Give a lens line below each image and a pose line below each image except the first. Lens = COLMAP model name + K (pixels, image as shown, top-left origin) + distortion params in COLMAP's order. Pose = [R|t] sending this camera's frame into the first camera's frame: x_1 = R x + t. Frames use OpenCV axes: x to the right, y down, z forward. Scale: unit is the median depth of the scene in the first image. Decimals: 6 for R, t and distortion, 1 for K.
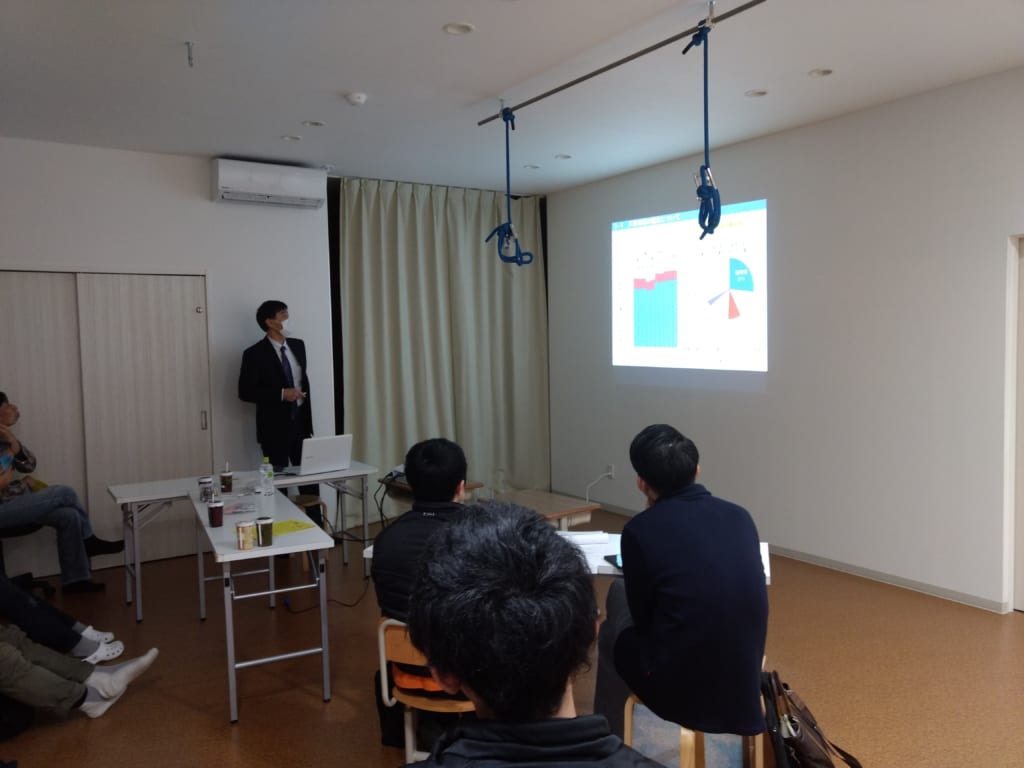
lens RADIAL K [[795.5, 0, 512.0], [0, 795.5, 384.0], [0, 0, 1]] dist [0.053974, -0.089068]
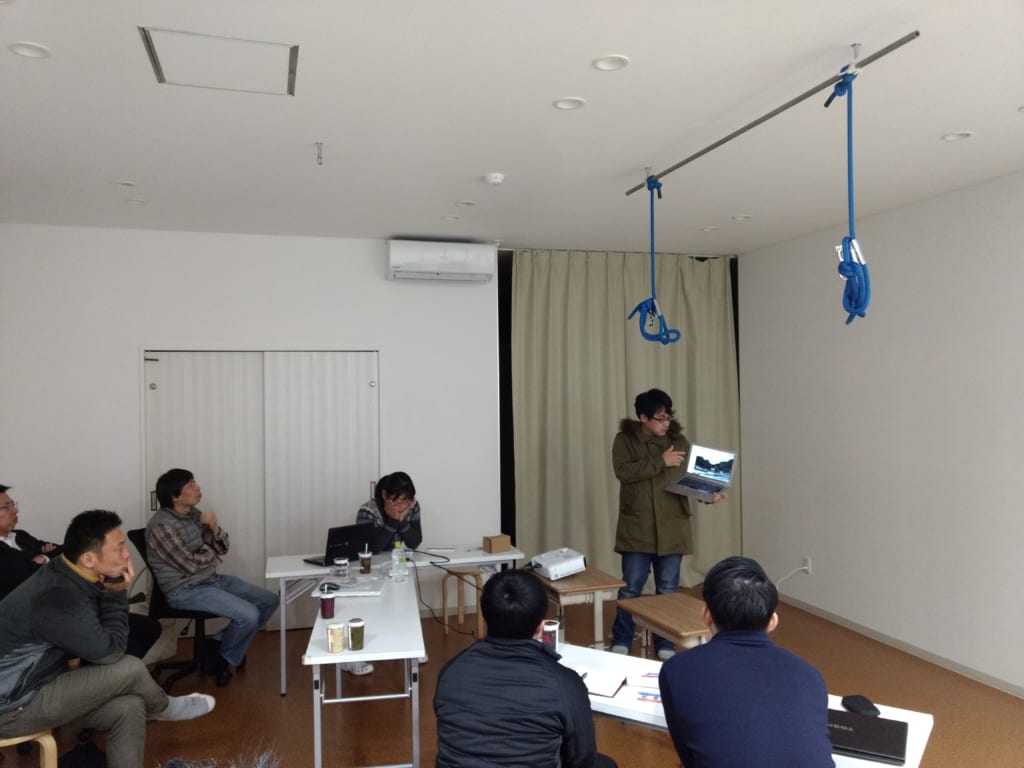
lens RADIAL K [[795.5, 0, 512.0], [0, 795.5, 384.0], [0, 0, 1]] dist [0.053974, -0.089068]
pose [[0.955527, 0.004661, -0.294868, 0.116025], [-0.022565, 0.998099, -0.057345, -0.049457], [0.294041, 0.061449, 0.953816, 0.087489]]
